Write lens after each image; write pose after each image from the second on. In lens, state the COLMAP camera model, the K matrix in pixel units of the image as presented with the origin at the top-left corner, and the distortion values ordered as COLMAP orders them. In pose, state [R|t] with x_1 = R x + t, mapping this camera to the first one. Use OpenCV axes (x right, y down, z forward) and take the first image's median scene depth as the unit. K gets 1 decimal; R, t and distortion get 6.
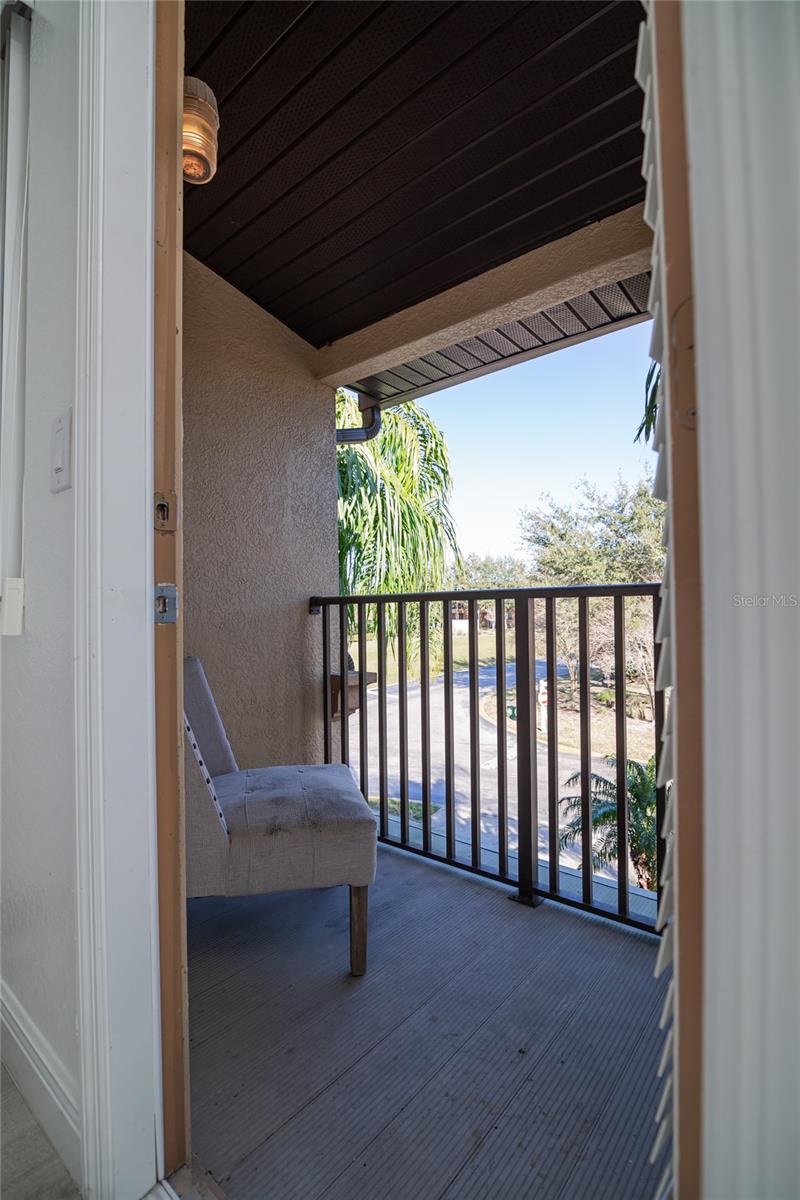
lens RADIAL K [[548.4, 0, 398.6], [0, 548.4, 614.6], [0, 0, 1]] dist [-0.023374, 0.000200]
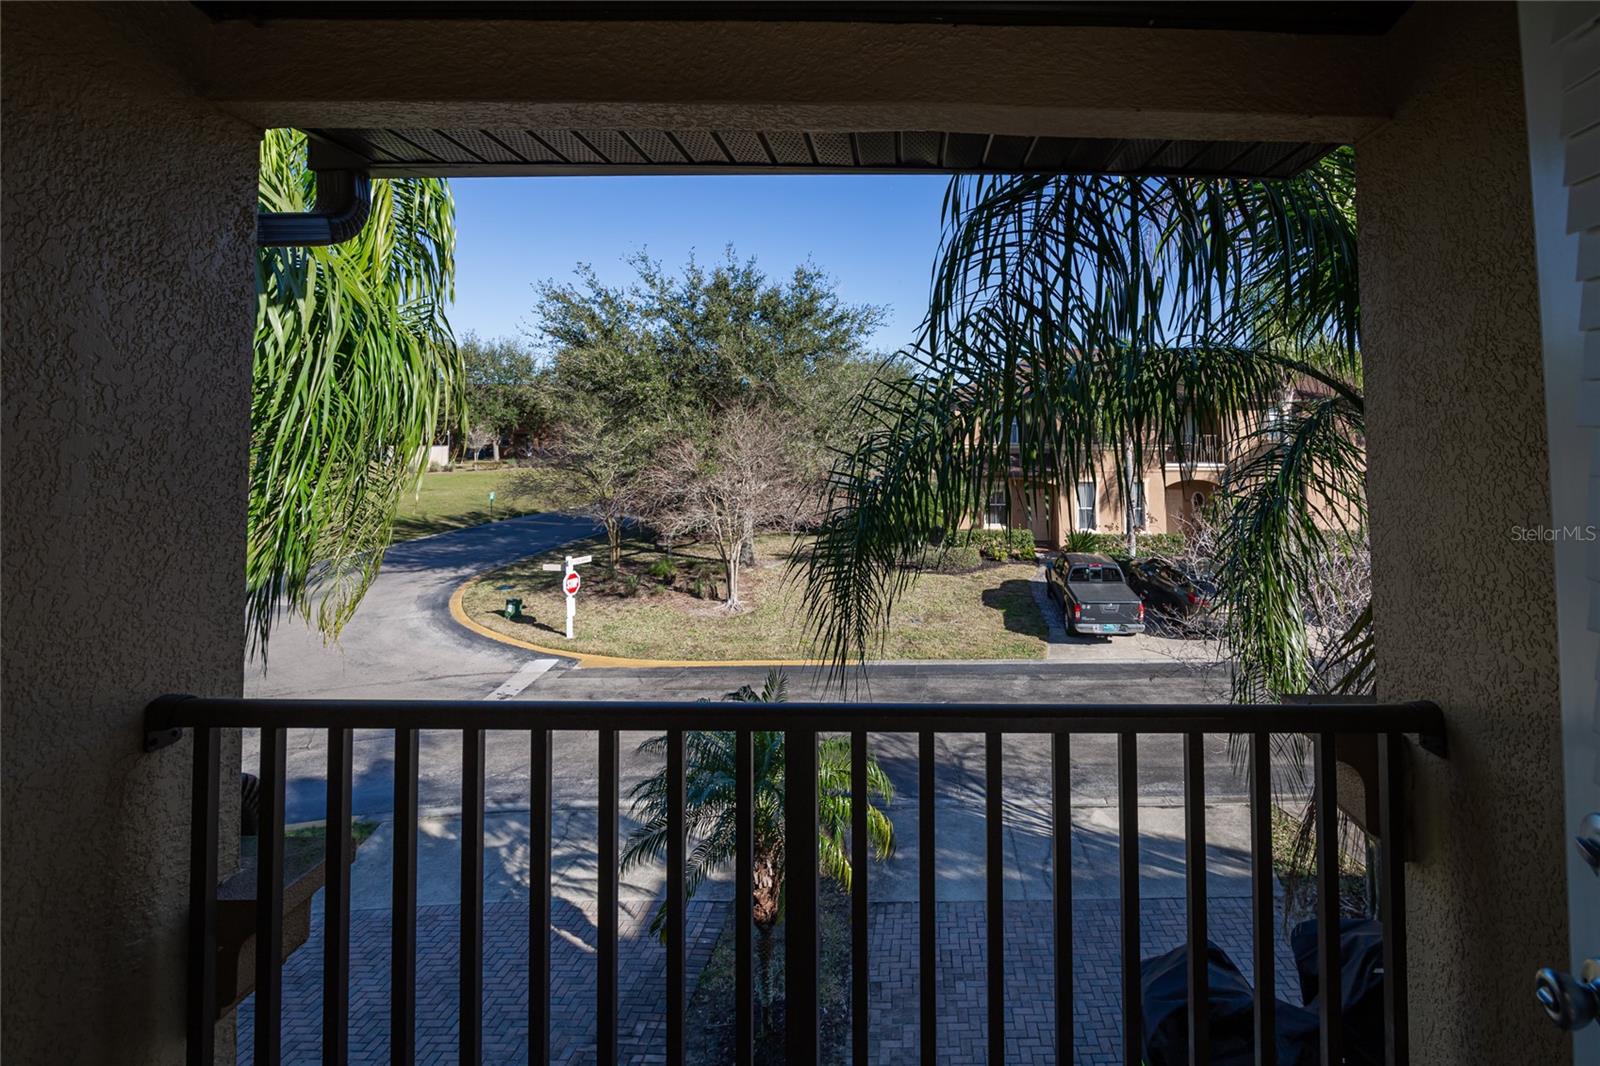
lens RADIAL K [[695.9, 0, 801.4], [0, 695.9, 305.5], [0, 0, 1]] dist [-0.015274, 0.000424]
pose [[0.761406, 0.045005, 0.646711, -0.075780], [-0.019092, 0.998711, -0.047023, -0.152833], [-0.647994, 0.023456, 0.761284, 0.213756]]
